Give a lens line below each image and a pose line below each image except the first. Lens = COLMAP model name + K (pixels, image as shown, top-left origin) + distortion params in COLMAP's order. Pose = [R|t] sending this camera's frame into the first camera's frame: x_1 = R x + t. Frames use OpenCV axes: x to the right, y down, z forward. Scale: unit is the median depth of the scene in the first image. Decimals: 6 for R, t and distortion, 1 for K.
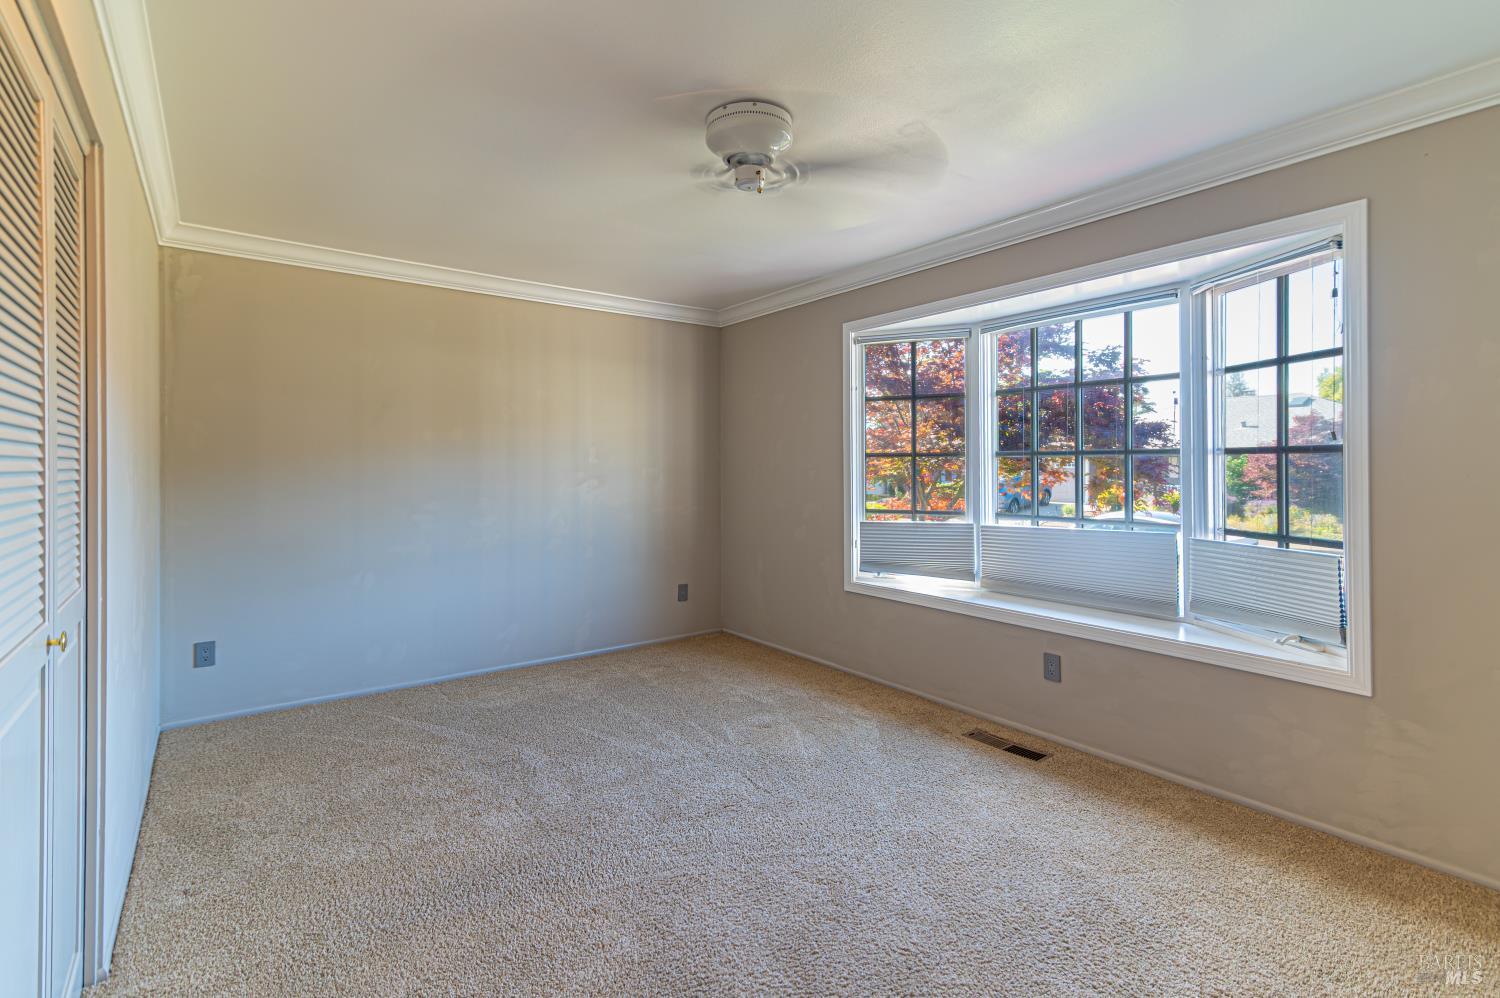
lens RADIAL K [[701.8, 0, 755.4], [0, 701.8, 479.8], [0, 0, 1]] dist [0.025039, -0.000491]
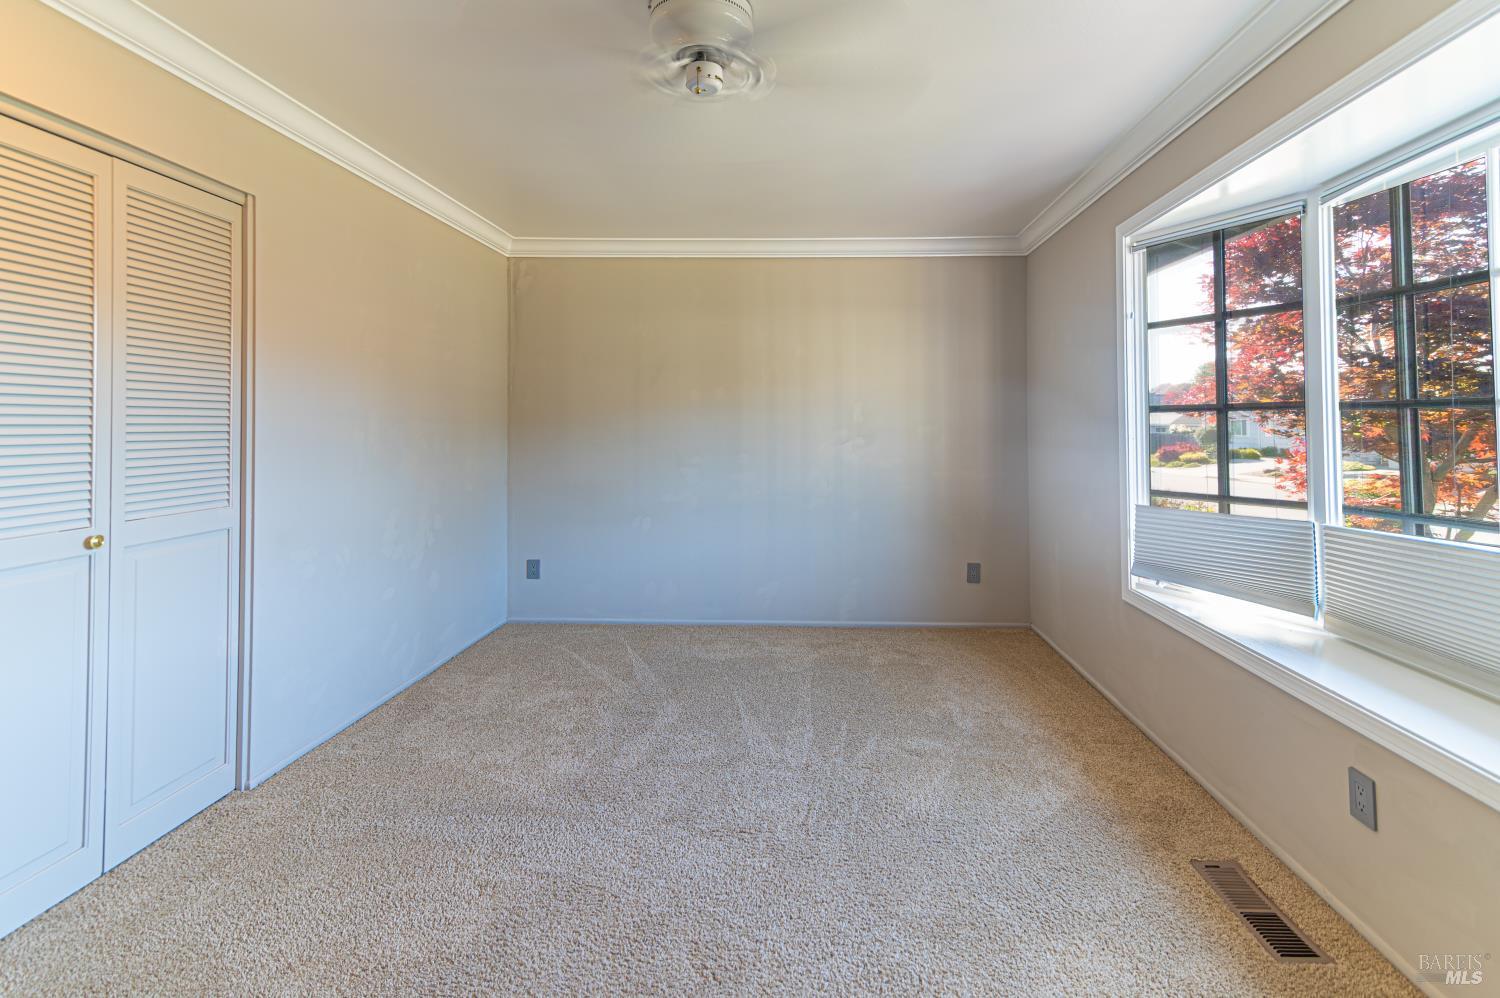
lens RADIAL K [[717.2, 0, 750.6], [0, 717.2, 423.7], [0, 0, 1]] dist [0.022032, -0.000884]
pose [[0.784285, 0.003747, -0.620390, 0.334127], [-0.016062, 0.999769, -0.014266, -0.004949], [0.620193, 0.021153, 0.784164, 0.220233]]
